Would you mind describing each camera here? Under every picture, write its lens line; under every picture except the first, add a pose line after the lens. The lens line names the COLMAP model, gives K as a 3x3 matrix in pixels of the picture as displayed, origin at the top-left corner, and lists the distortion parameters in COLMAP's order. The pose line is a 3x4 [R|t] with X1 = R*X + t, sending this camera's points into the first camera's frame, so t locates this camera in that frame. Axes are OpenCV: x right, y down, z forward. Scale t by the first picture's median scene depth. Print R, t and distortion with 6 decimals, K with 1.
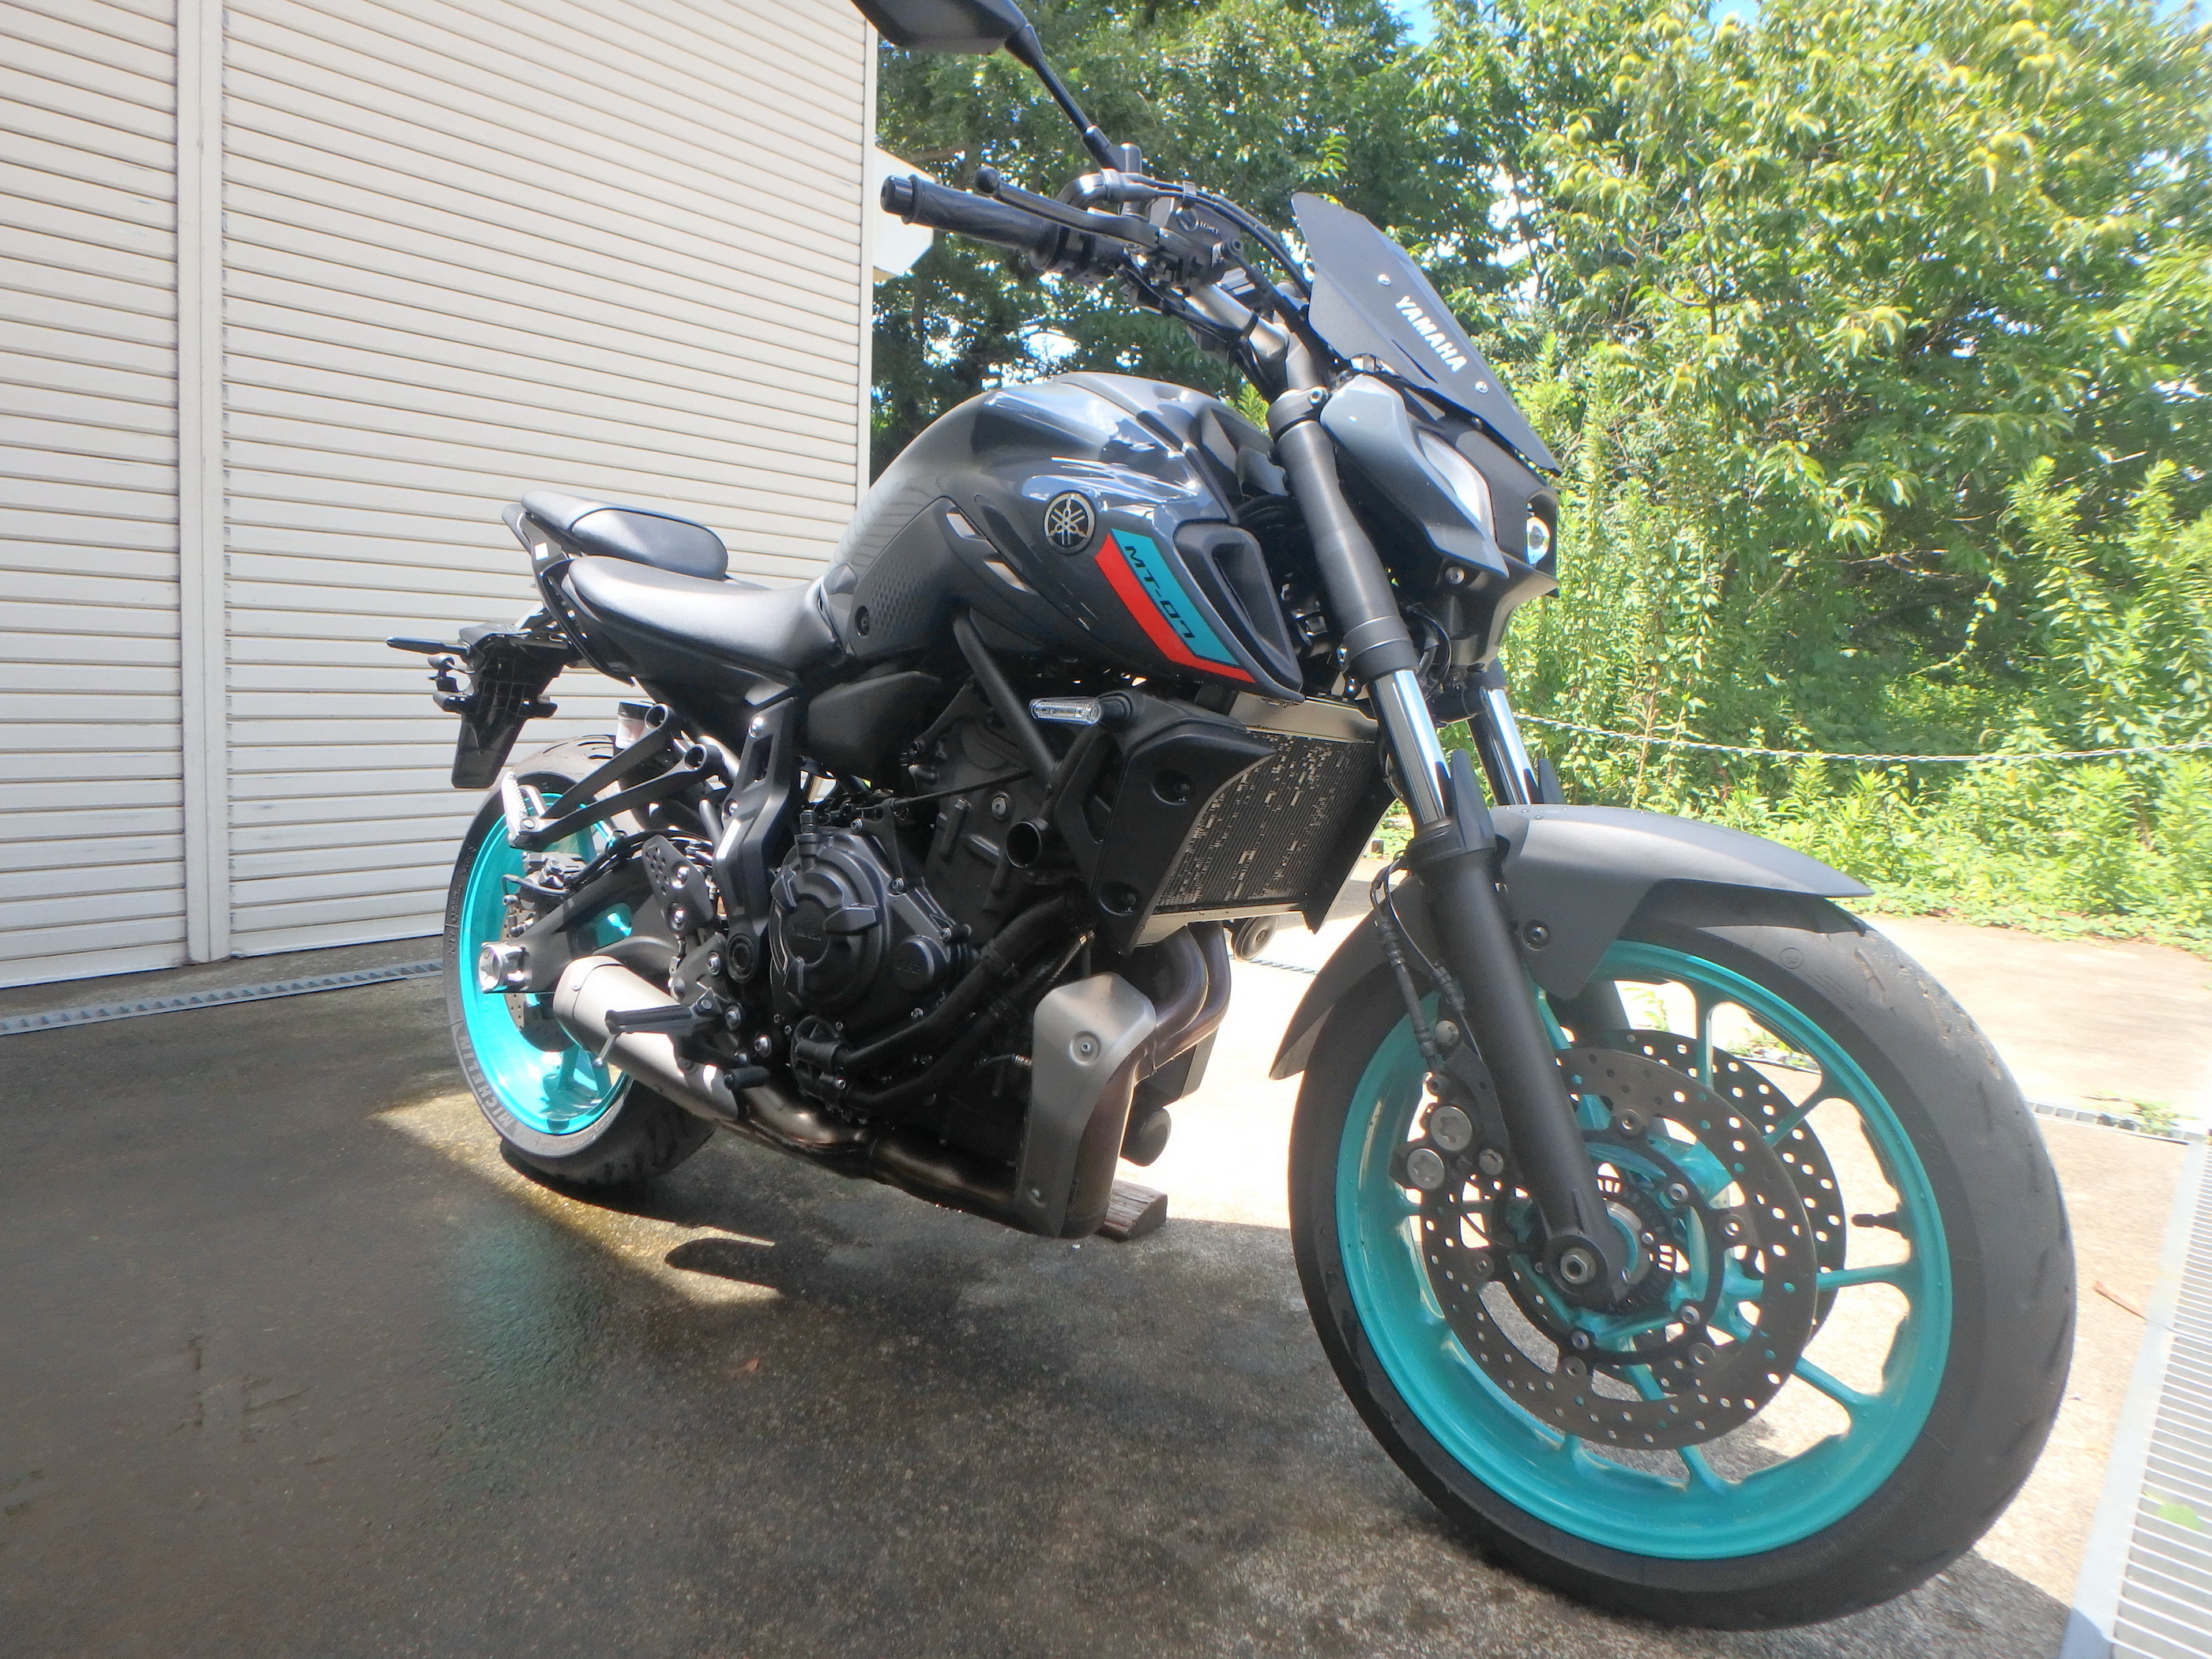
lens RADIAL K [[1383.1, 0, 1106.0], [0, 1383.1, 829.5], [0, 0, 1]] dist [-0.036919, 0.001697]
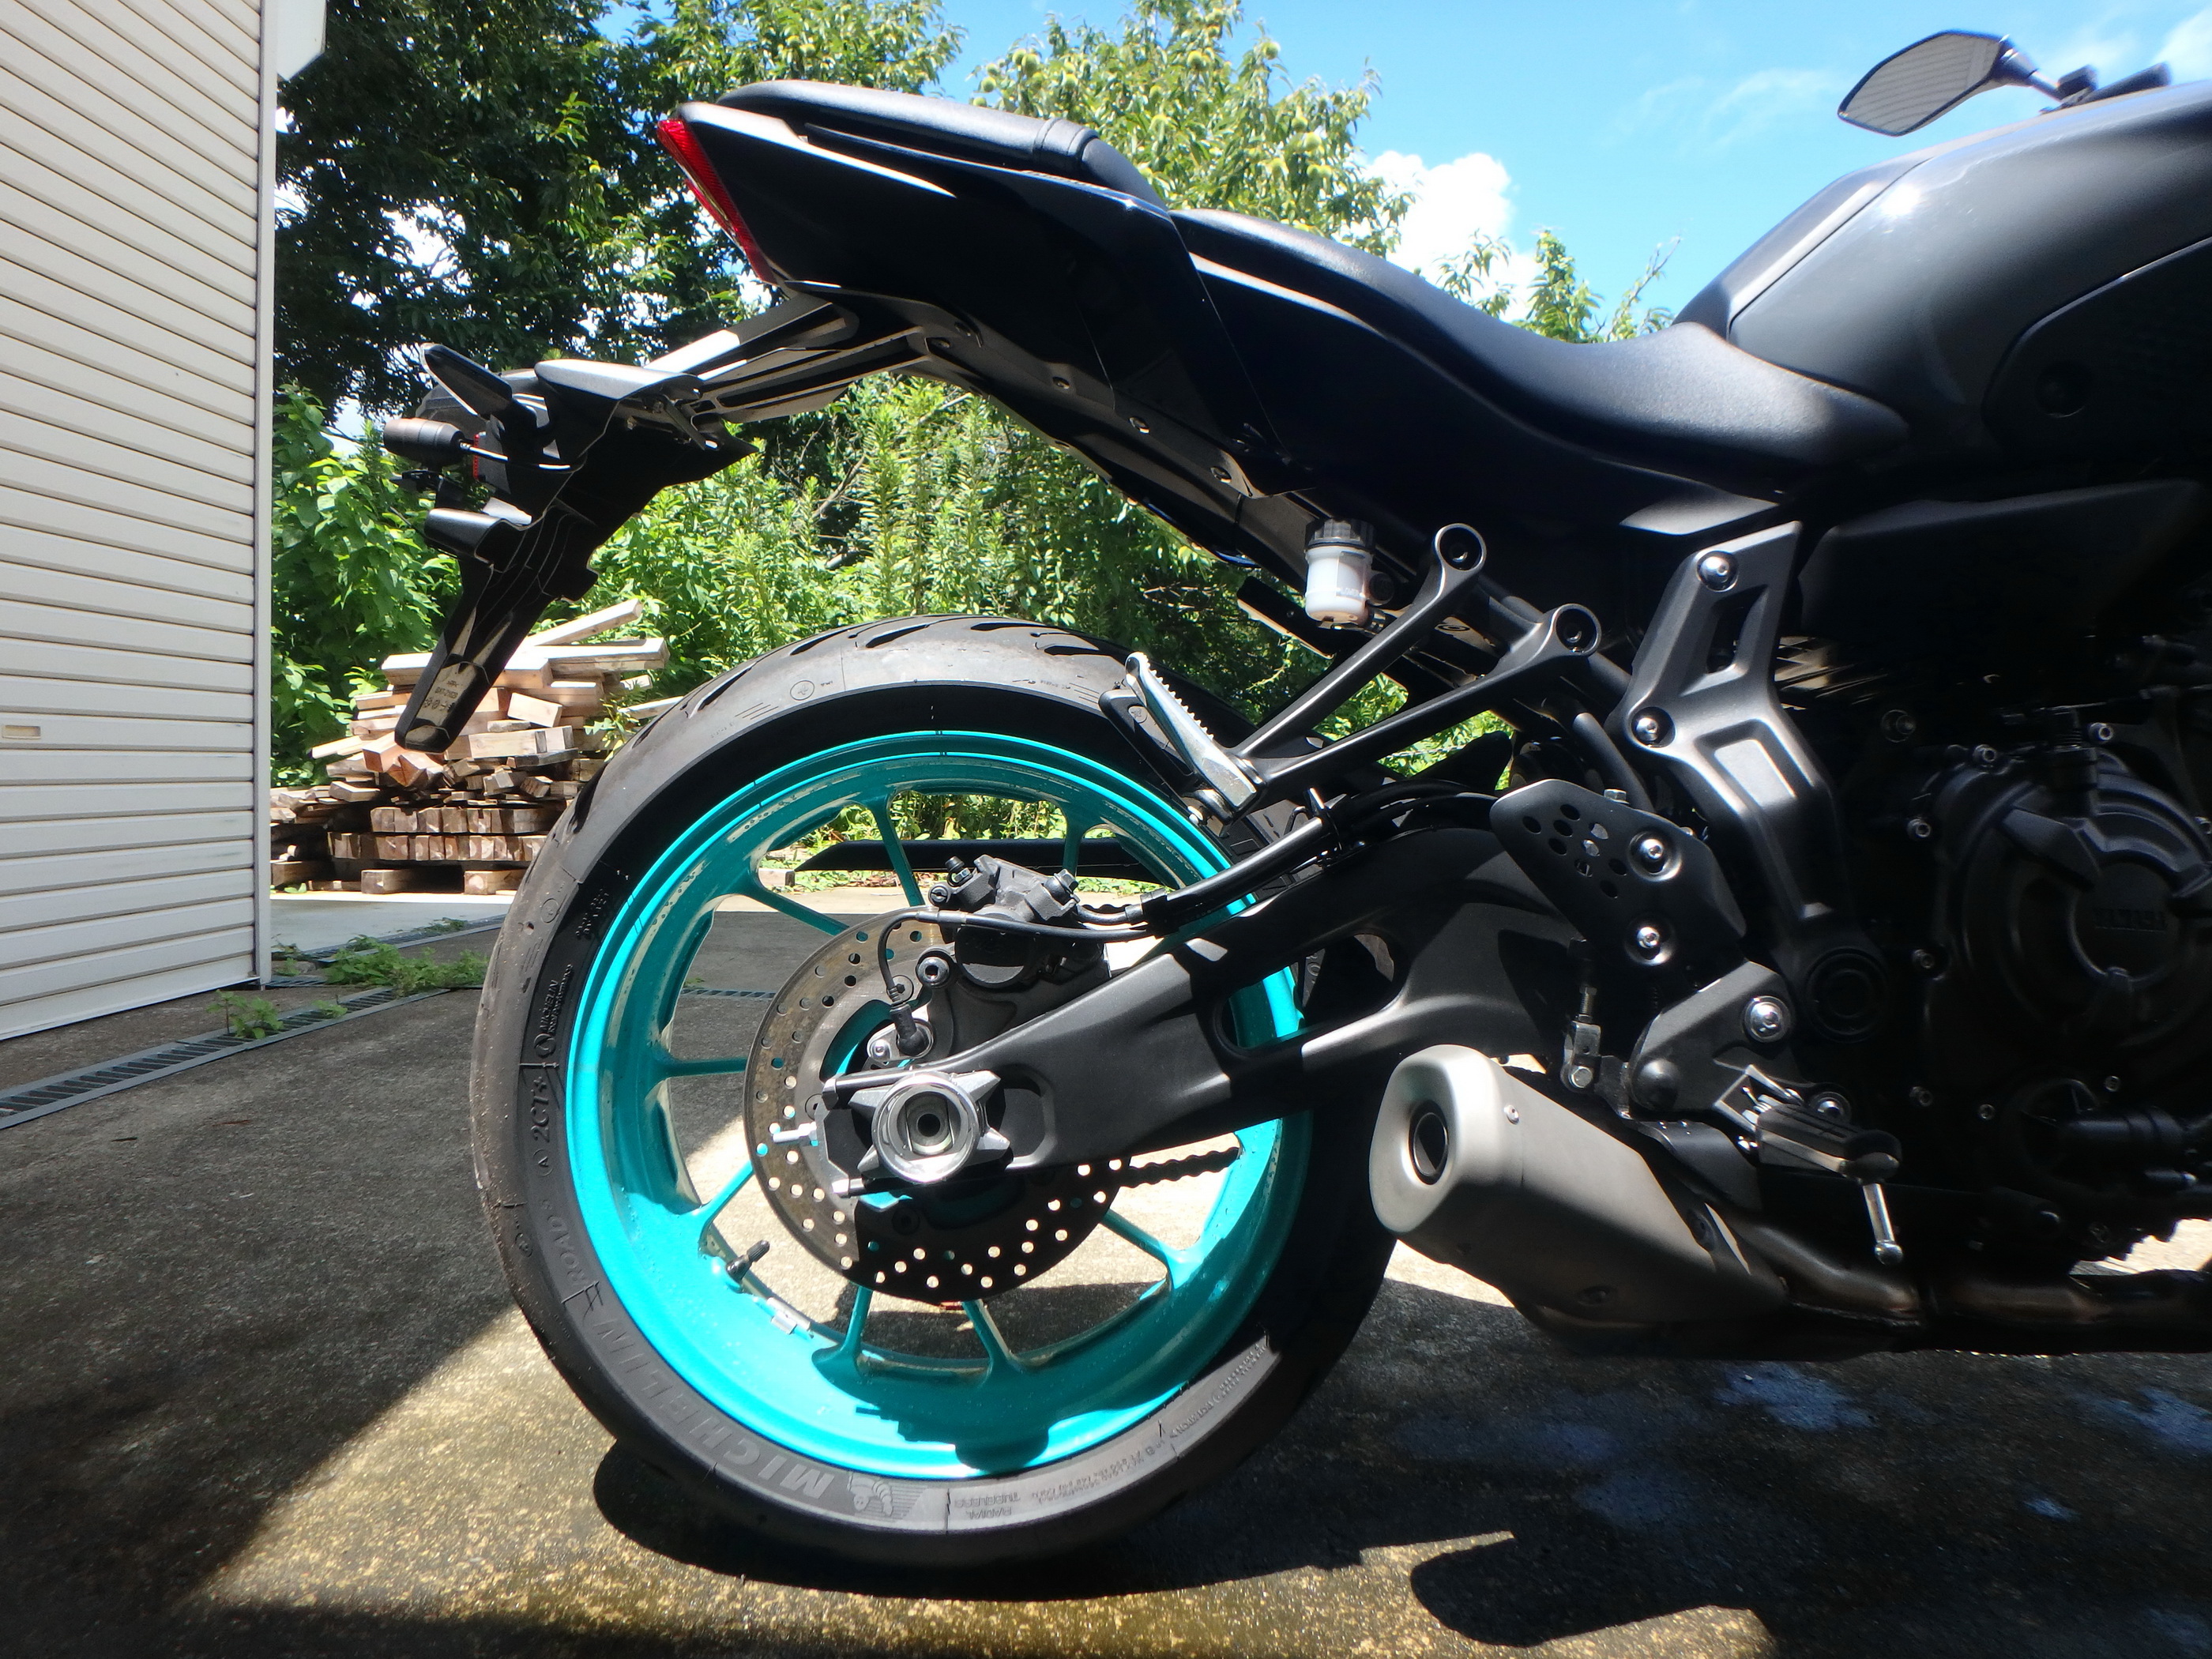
lens RADIAL K [[1379.7, 0, 1099.8], [0, 1379.7, 816.2], [0, 0, 1]] dist [-0.026705, -0.001823]
pose [[0.795046, -0.041752, 0.605110, -0.198276], [0.068141, 0.997461, -0.020706, 0.004116], [-0.602709, 0.057695, 0.795872, 0.185065]]
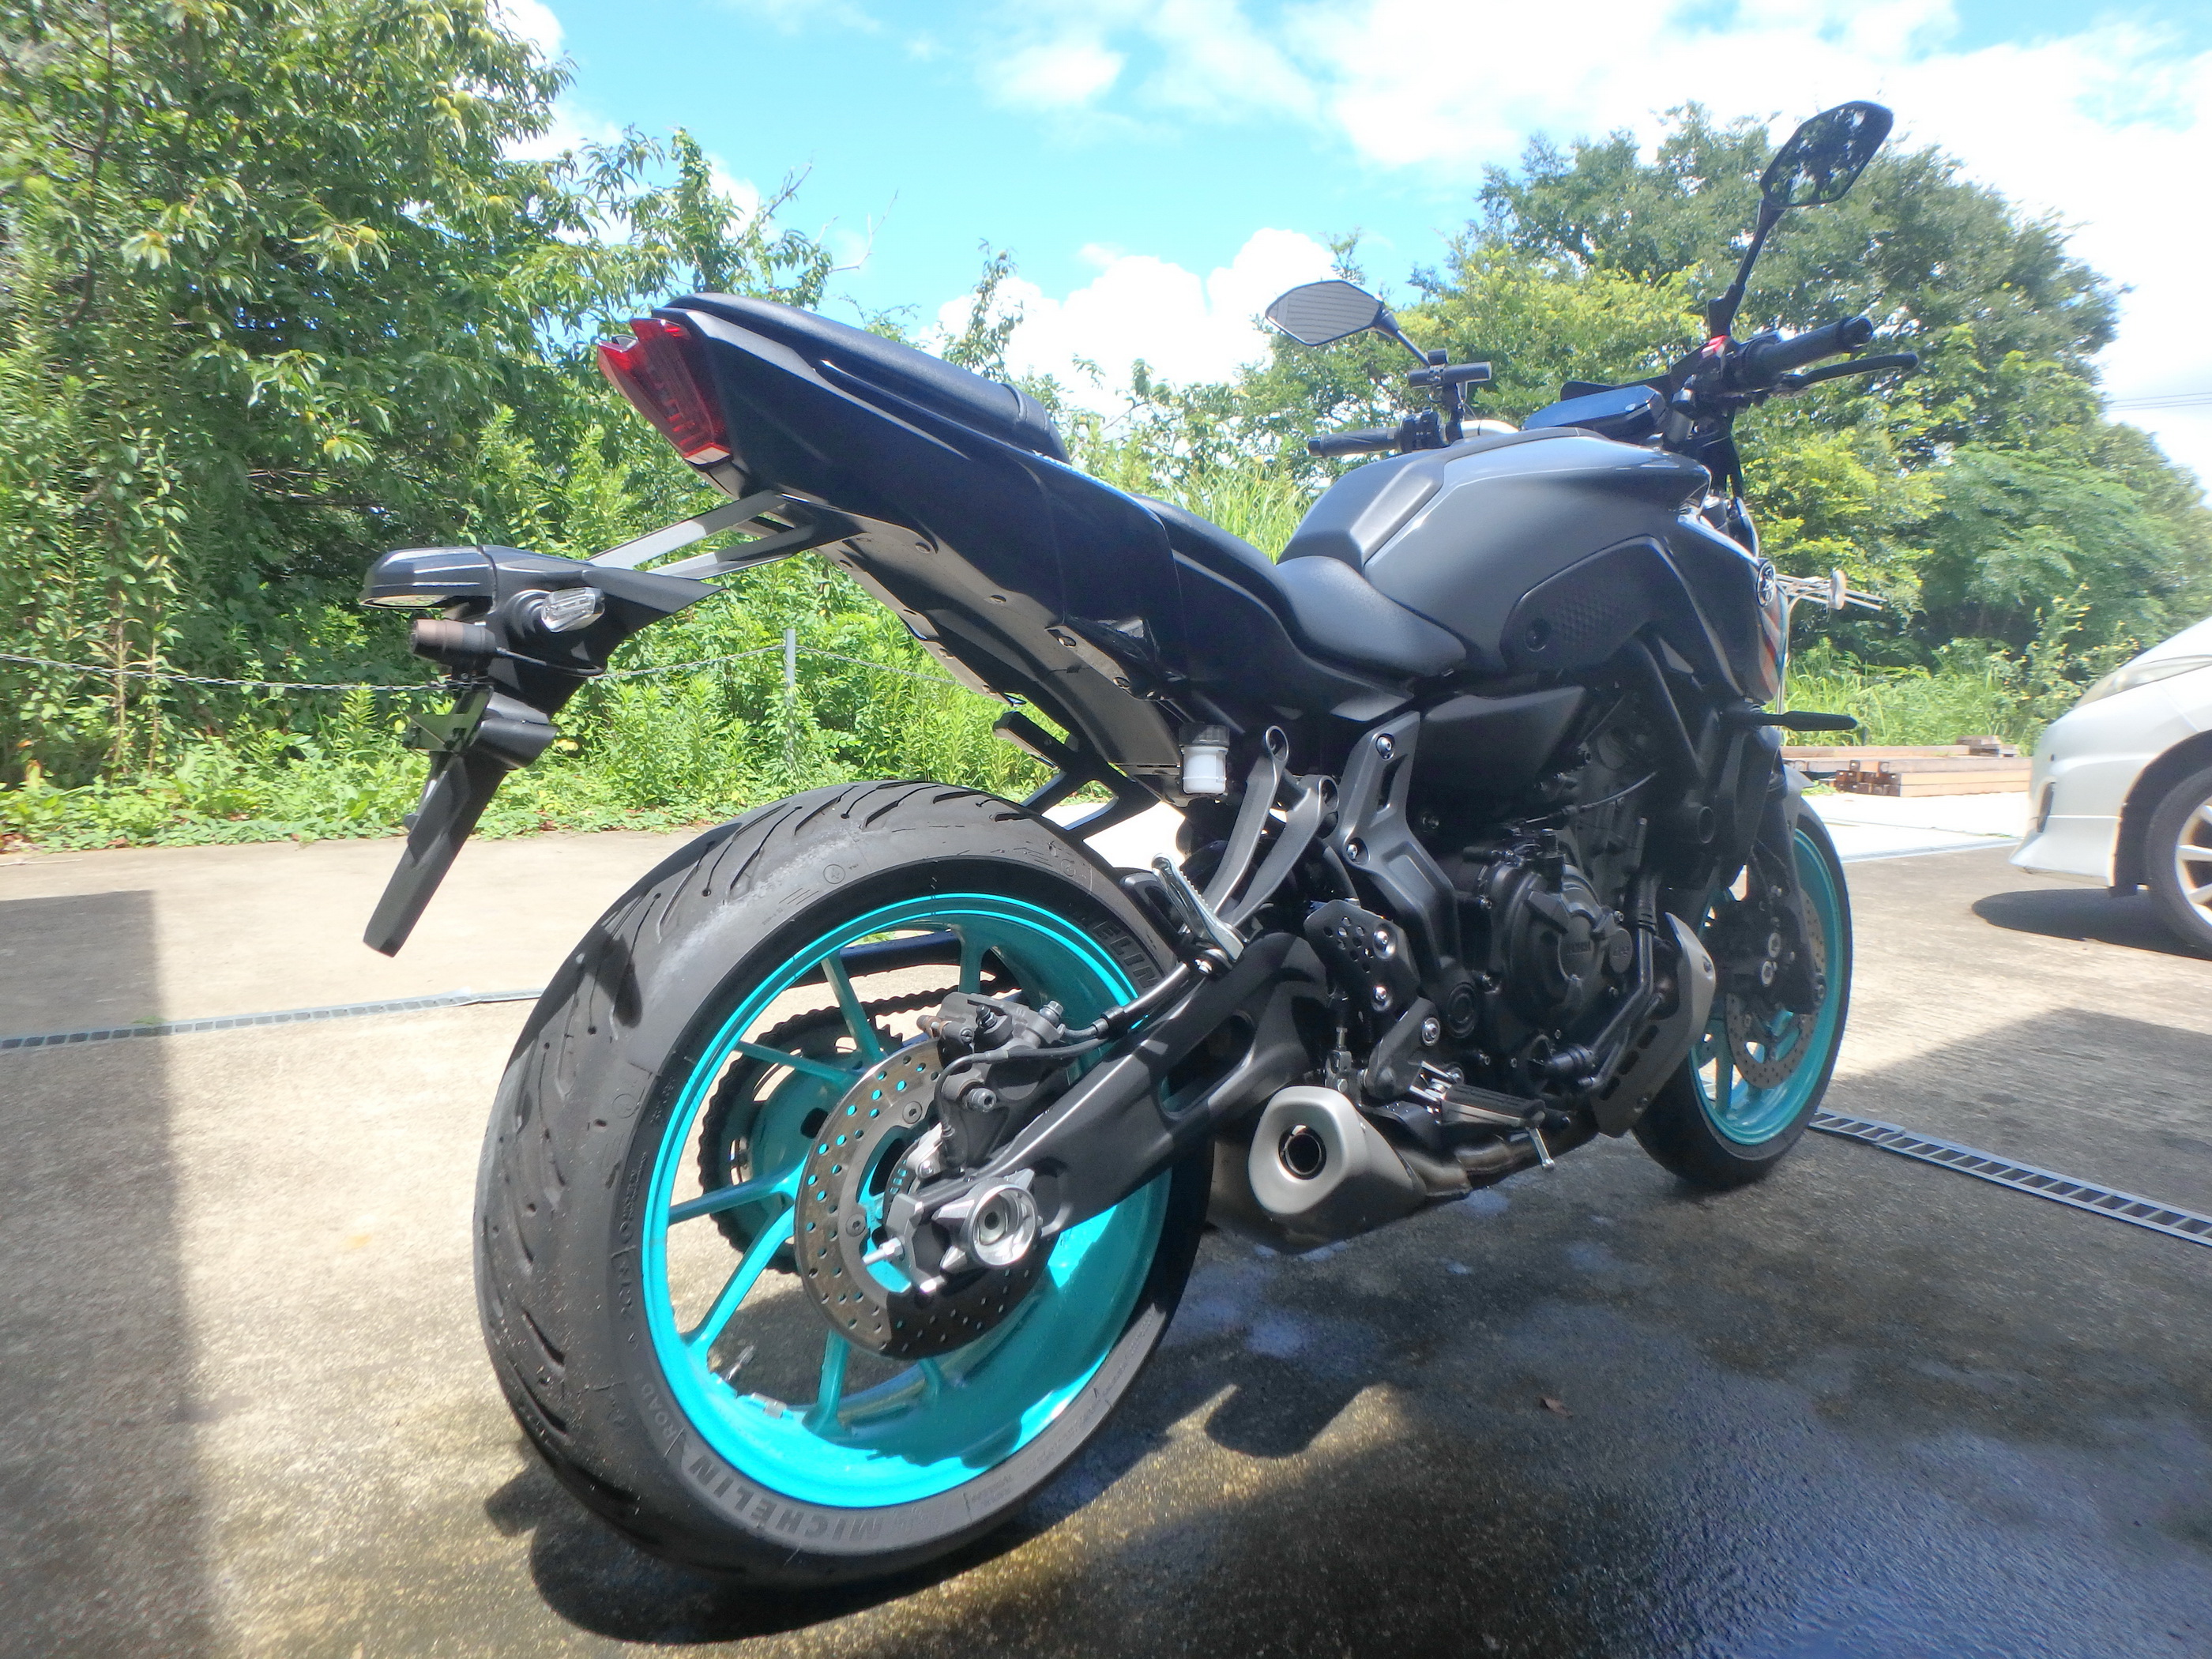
lens RADIAL K [[1379.0, 0, 1128.5], [0, 1379.0, 809.6], [0, 0, 1]] dist [-0.043714, 0.001082]
pose [[0.248695, -0.131835, 0.959568, -0.281274], [0.079445, 0.990132, 0.115444, -0.037322], [-0.965318, 0.047522, 0.256714, 0.240342]]
